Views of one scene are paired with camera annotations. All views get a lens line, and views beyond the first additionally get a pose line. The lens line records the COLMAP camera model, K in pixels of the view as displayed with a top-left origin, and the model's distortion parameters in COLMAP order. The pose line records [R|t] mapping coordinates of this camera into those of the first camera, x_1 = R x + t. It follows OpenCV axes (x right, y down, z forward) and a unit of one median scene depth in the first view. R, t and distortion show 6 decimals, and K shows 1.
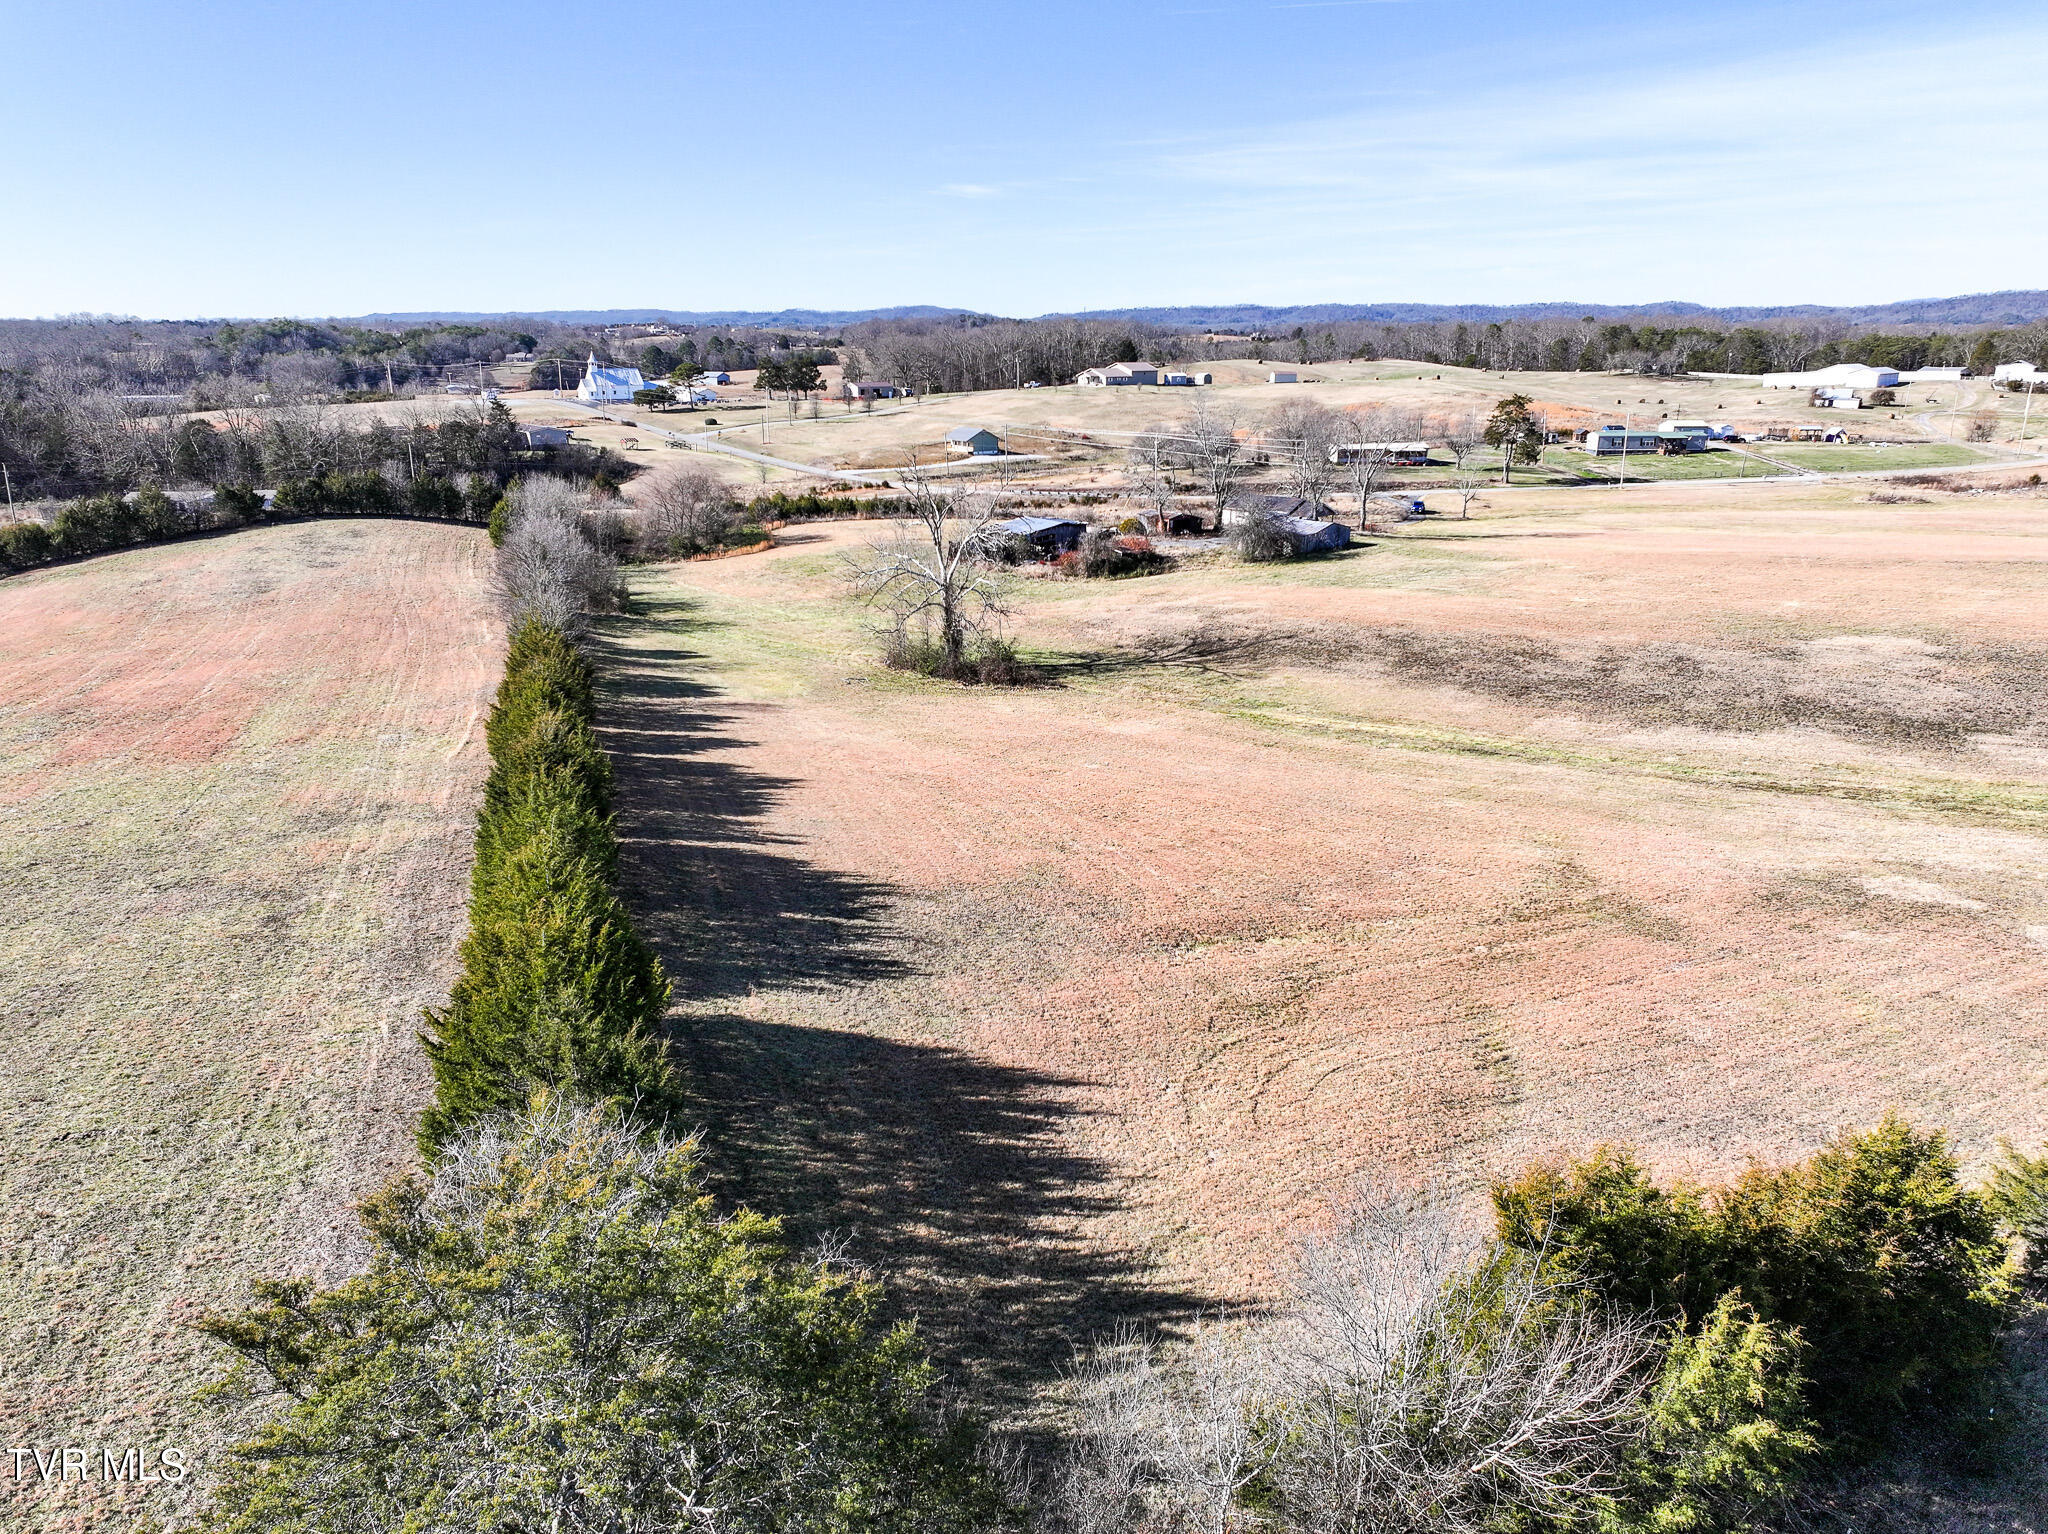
lens RADIAL K [[1430.8, 0, 1030.3], [0, 1430.8, 761.0], [0, 0, 1]] dist [-0.008704, 0.024576]
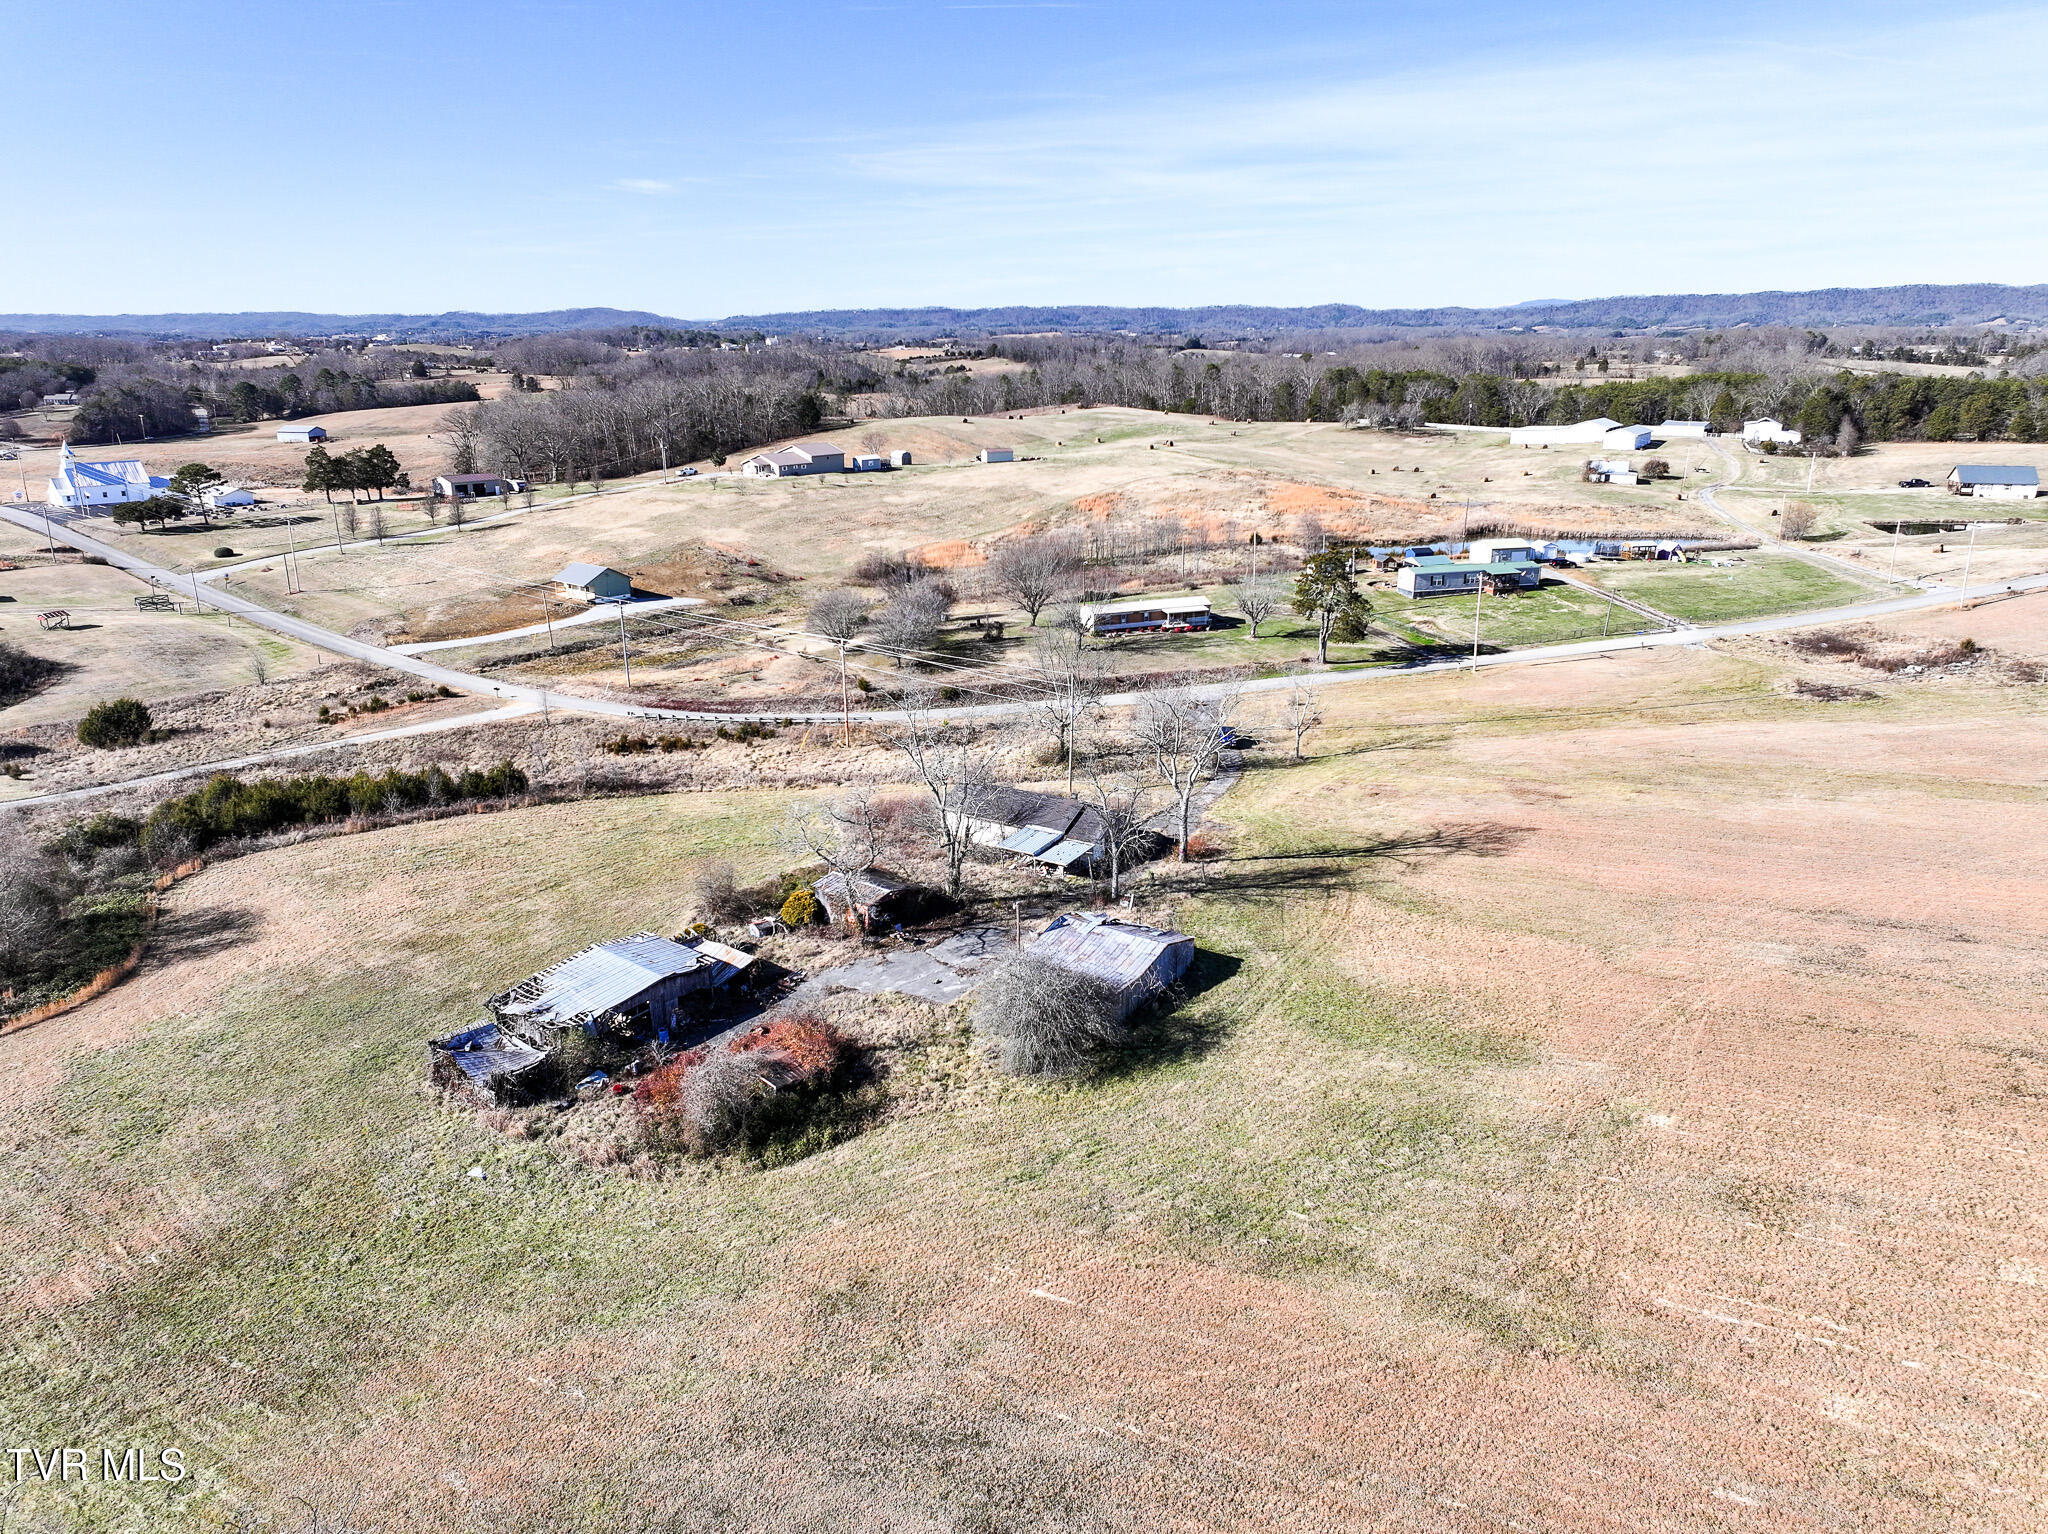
lens RADIAL K [[1428.8, 0, 1032.0], [0, 1428.8, 763.1], [0, 0, 1]] dist [0.006150, -0.000087]
pose [[0.978446, -0.064094, 0.196306, 0.032517], [0.063753, 0.997933, 0.008061, -0.136446], [-0.196417, 0.004628, 0.980510, 0.264123]]
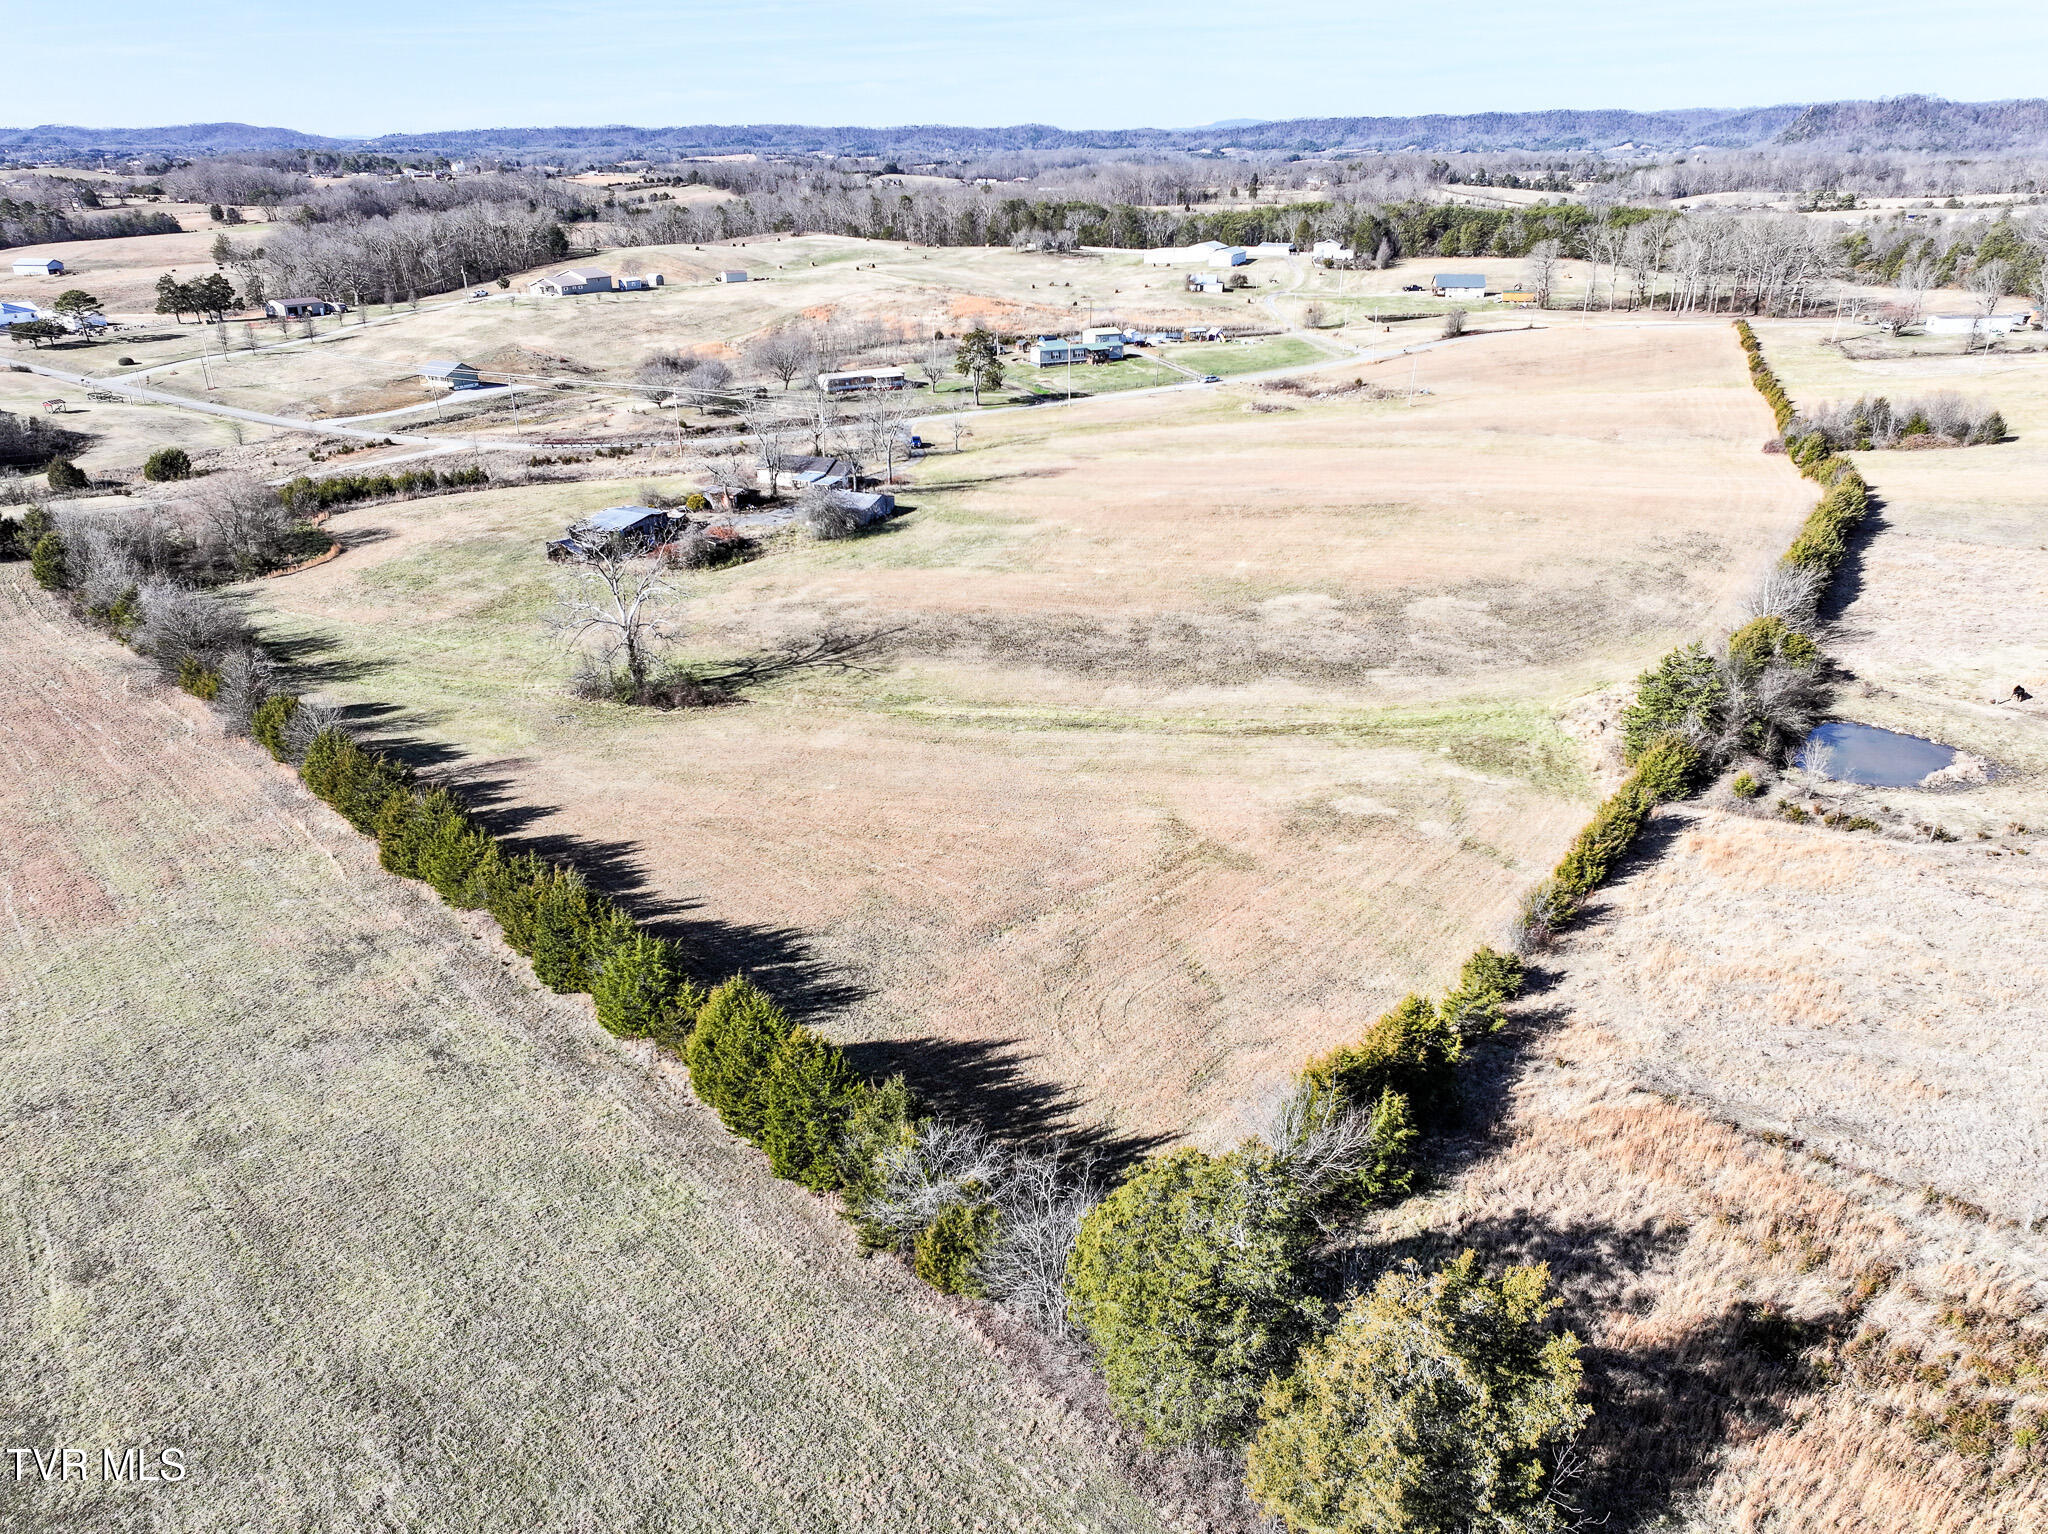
lens RADIAL K [[1430.8, 0, 1030.3], [0, 1430.8, 761.0], [0, 0, 1]] dist [-0.008704, 0.024576]
pose [[0.919354, -0.157263, 0.360634, -0.077703], [0.115845, 0.984205, 0.133866, -0.052308], [-0.375990, -0.081293, 0.923051, -0.092962]]
